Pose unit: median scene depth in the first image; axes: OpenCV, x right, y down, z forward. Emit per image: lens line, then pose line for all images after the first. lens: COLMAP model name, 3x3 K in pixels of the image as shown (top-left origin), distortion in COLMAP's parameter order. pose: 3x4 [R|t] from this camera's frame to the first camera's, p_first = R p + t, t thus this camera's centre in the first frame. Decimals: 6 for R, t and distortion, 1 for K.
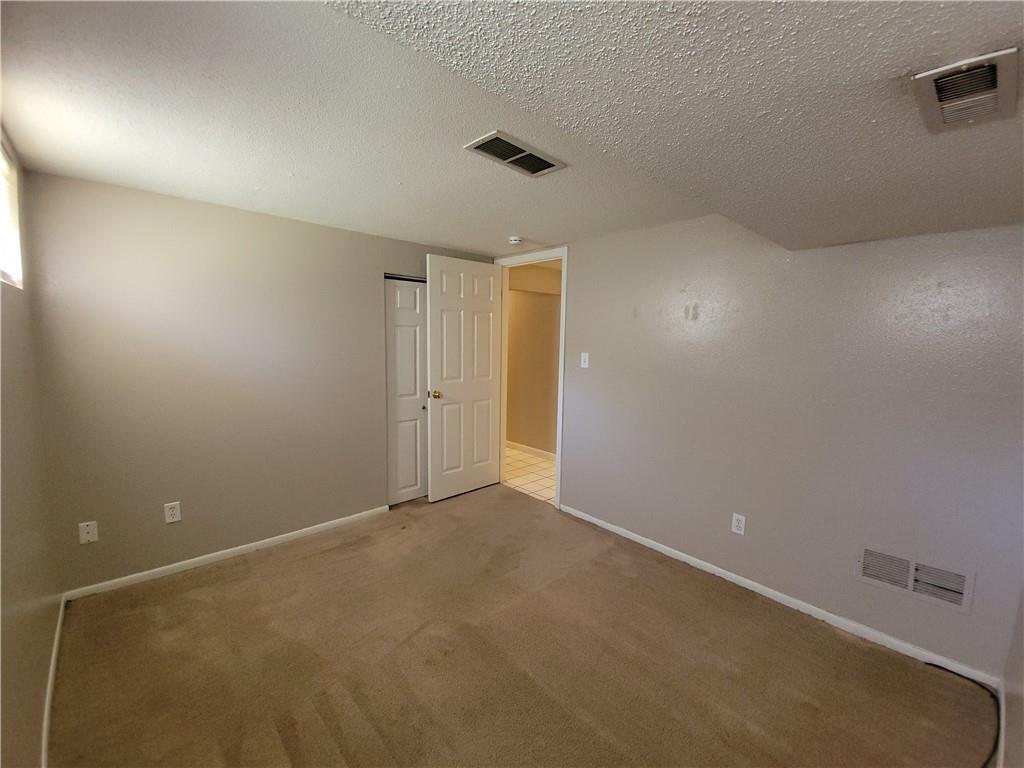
lens RADIAL K [[417.9, 0, 515.4], [0, 417.9, 378.6], [0, 0, 1]] dist [-0.001998, -0.001996]
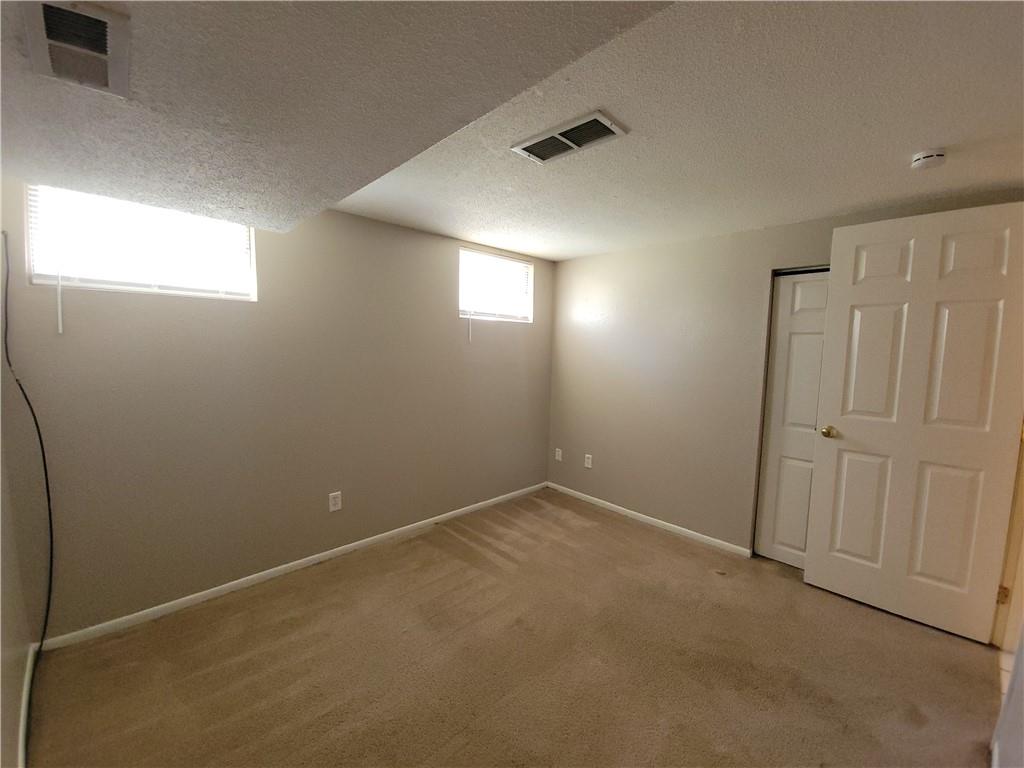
lens RADIAL K [[417.9, 0, 515.0], [0, 417.9, 382.1], [0, 0, 1]] dist [-0.001998, -0.001996]
pose [[0.009290, 0.070940, -0.997437, 0.476003], [-0.115525, 0.990877, 0.069398, -0.030075], [0.993261, 0.114584, 0.017401, 0.466431]]
